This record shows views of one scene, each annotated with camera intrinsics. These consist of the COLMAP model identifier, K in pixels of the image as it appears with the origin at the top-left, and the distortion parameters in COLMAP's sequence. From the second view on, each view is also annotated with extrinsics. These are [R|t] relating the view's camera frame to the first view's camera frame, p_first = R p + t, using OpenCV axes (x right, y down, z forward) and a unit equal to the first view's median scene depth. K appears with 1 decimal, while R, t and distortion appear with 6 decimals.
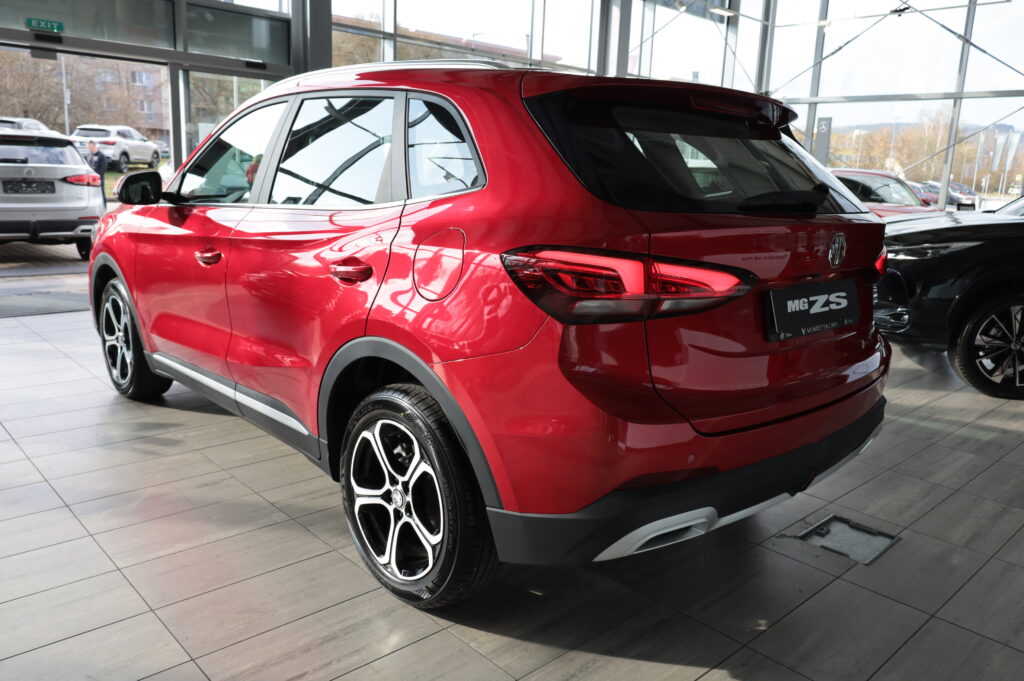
lens RADIAL K [[776.4, 0, 512.0], [0, 776.4, 340.5], [0, 0, 1]] dist [-0.002260, -0.000092]
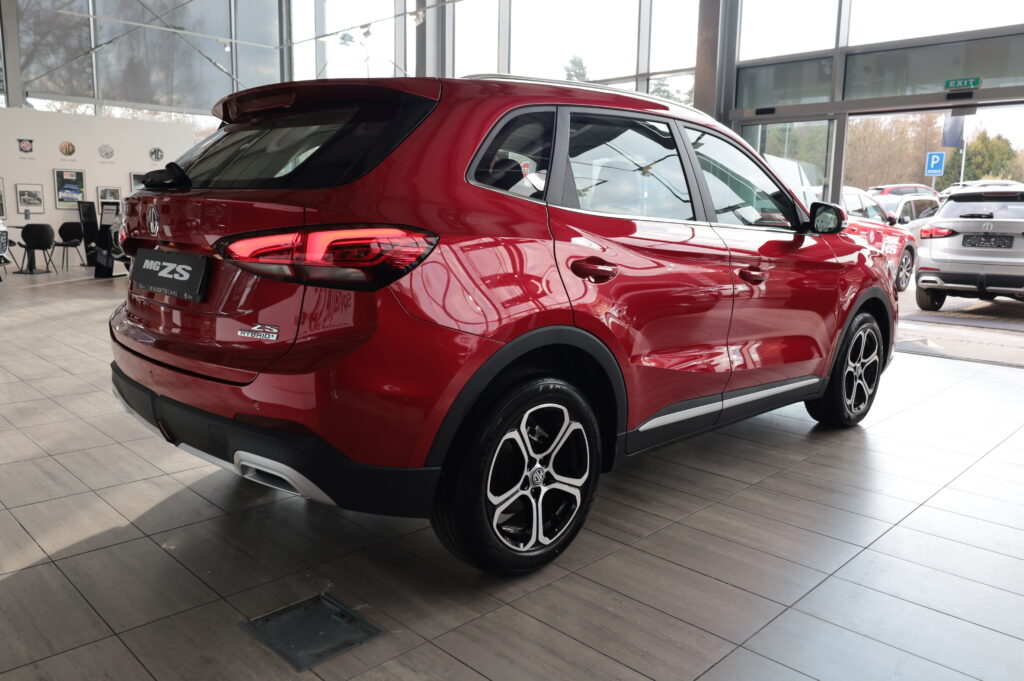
lens RADIAL K [[776.4, 0, 512.0], [0, 776.4, 340.5], [0, 0, 1]] dist [-0.002260, -0.000092]
pose [[0.018380, 0.122589, -0.992287, 0.830412], [-0.225364, 0.967423, 0.115342, -0.103151], [0.974101, 0.221506, 0.045408, 0.795695]]
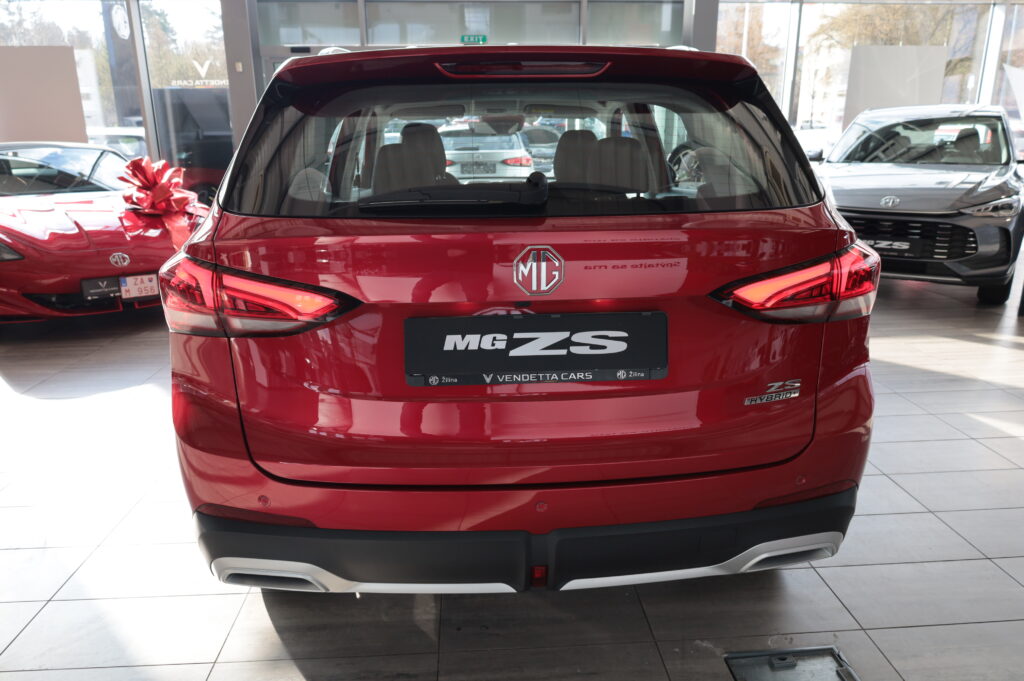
lens RADIAL K [[714.5, 0, 512.0], [0, 714.5, 340.5], [0, 0, 1]] dist [-0.016300, -0.000269]
pose [[0.765861, 0.129446, -0.629841, 0.432635], [-0.093971, 0.991542, 0.089519, -0.058393], [0.636102, -0.009373, 0.771548, 0.262586]]
